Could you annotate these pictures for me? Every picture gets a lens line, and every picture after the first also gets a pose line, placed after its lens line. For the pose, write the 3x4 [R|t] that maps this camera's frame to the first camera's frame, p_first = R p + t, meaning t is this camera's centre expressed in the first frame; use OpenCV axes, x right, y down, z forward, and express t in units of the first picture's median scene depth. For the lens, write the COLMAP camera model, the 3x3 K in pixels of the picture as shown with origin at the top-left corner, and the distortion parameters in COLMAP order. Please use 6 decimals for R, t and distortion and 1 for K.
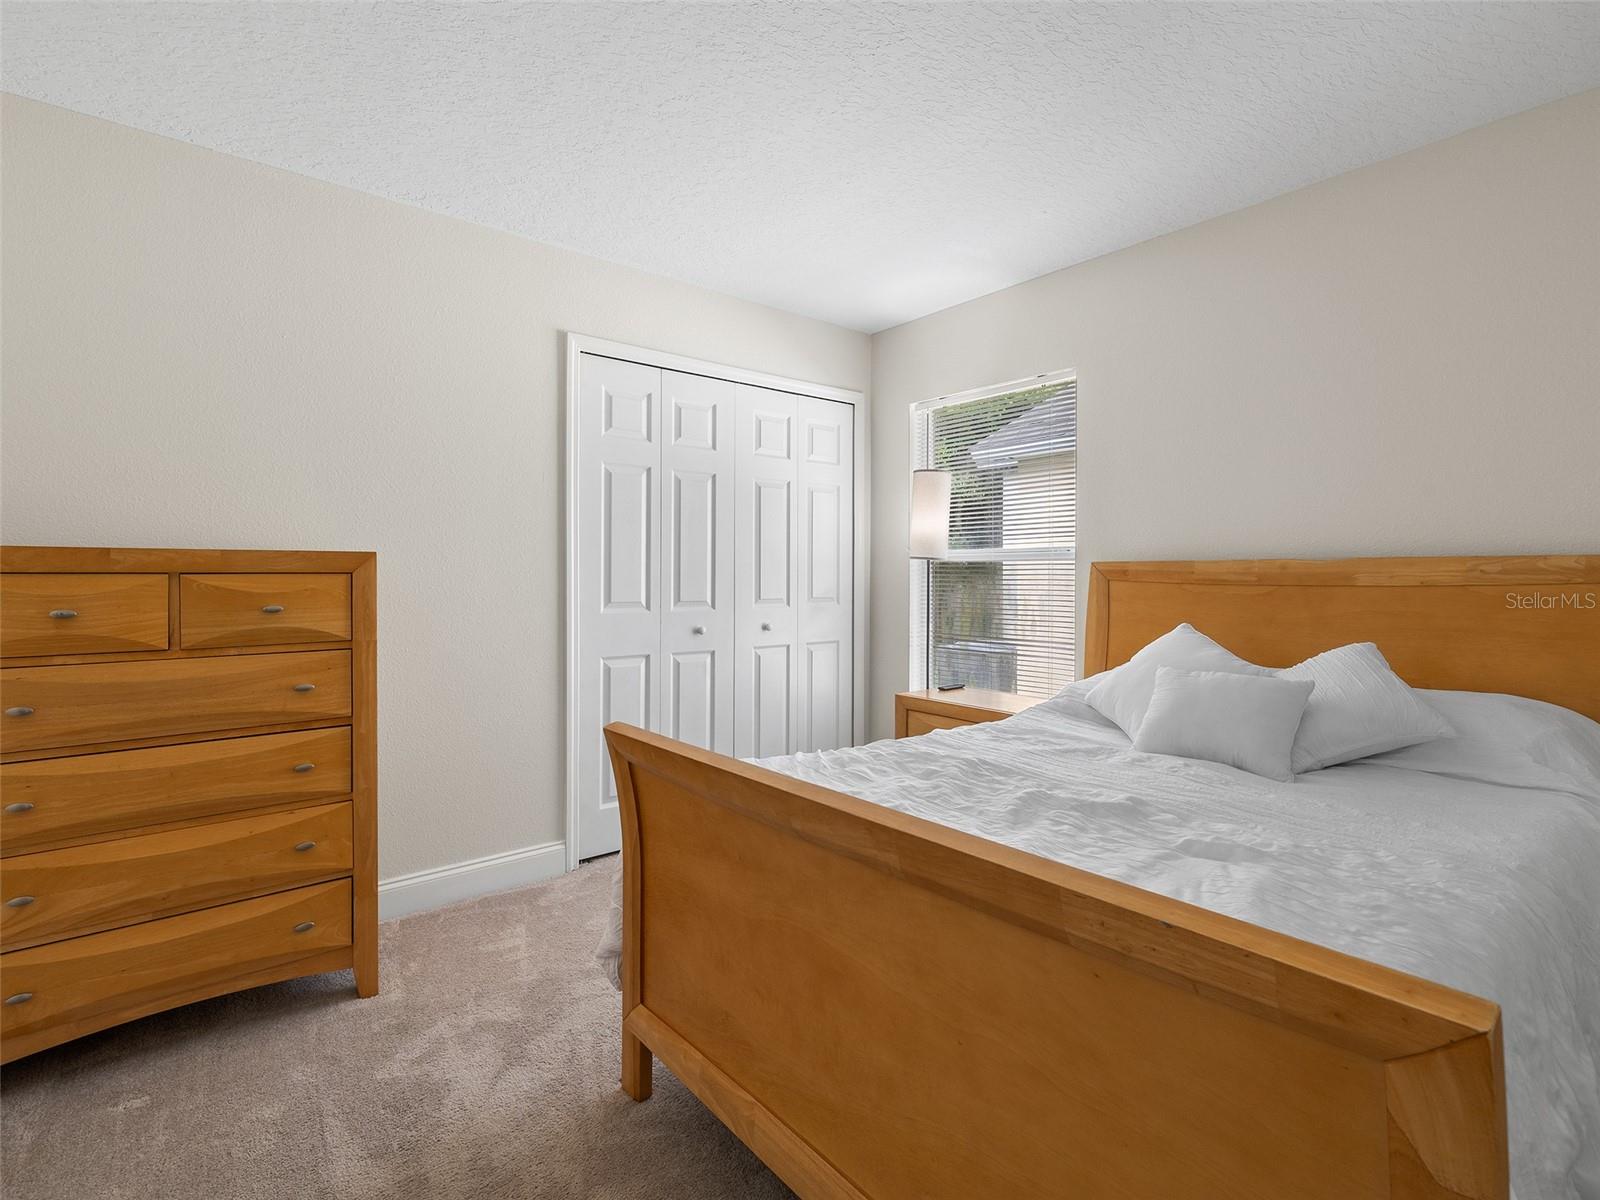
lens RADIAL K [[776.7, 0, 798.4], [0, 776.7, 573.6], [0, 0, 1]] dist [-0.003382, -0.000417]
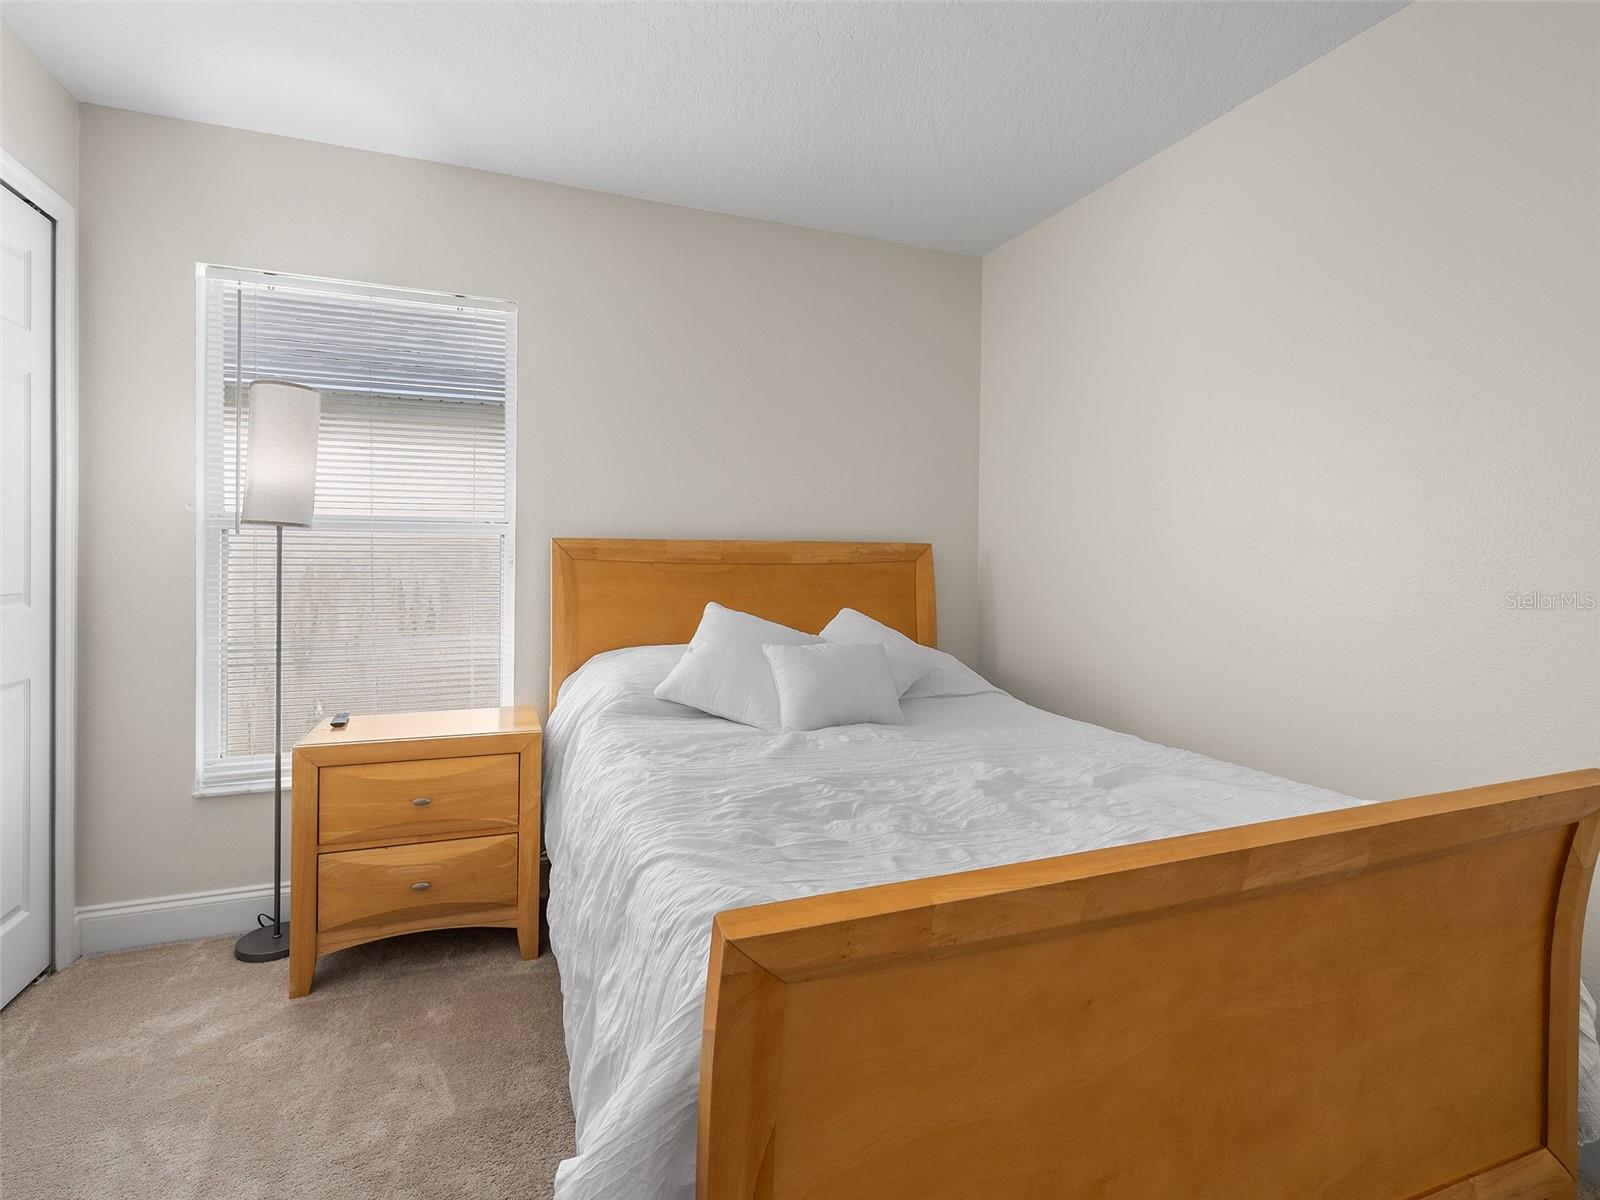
lens RADIAL K [[763.9, 0, 800.0], [0, 763.9, 553.4], [0, 0, 1]] dist [-0.000232, 0.000419]
pose [[0.315165, 0.008814, 0.948996, -1.051562], [-0.008332, 0.999944, -0.006520, 0.016997], [-0.949000, -0.005852, 0.315220, 1.488486]]
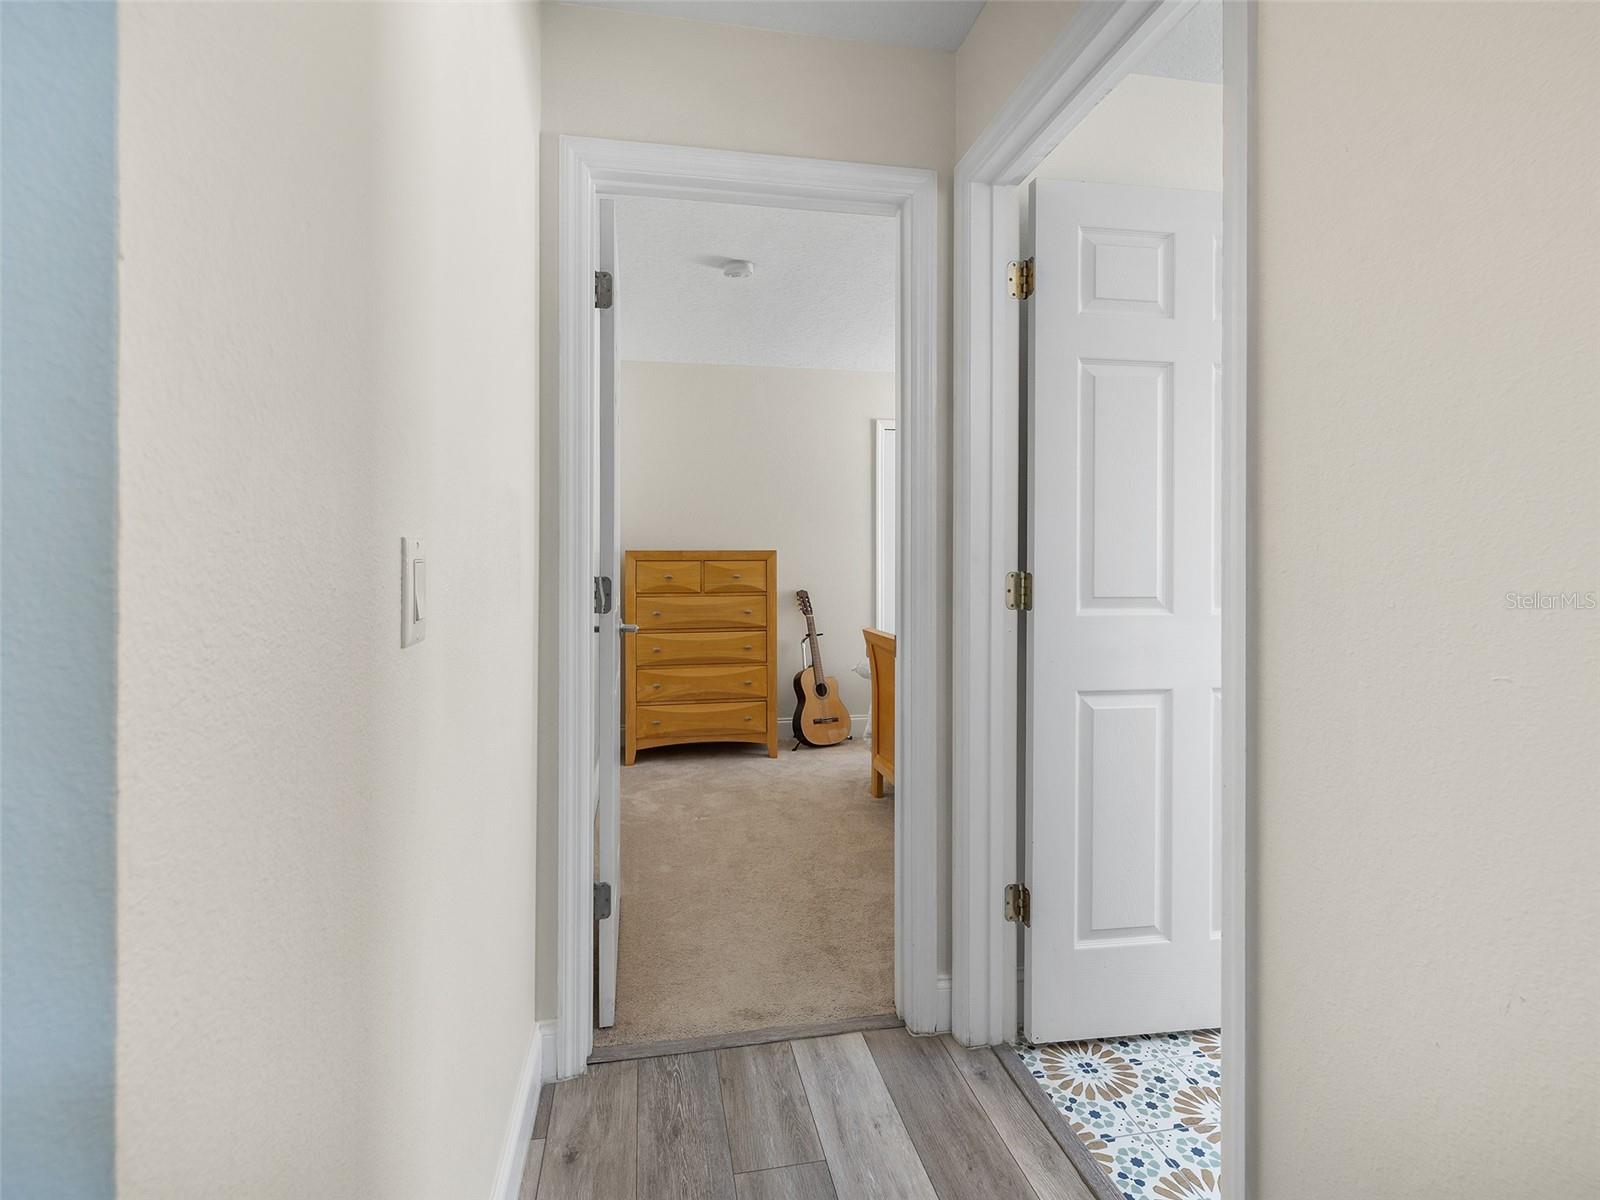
lens RADIAL K [[776.7, 0, 798.4], [0, 776.7, 573.6], [0, 0, 1]] dist [-0.003382, -0.000417]
pose [[0.885659, 0.005730, -0.464301, 0.528589], [0.000661, 0.999907, 0.013601, 0.006572], [0.464336, -0.012352, 0.885573, -0.912108]]
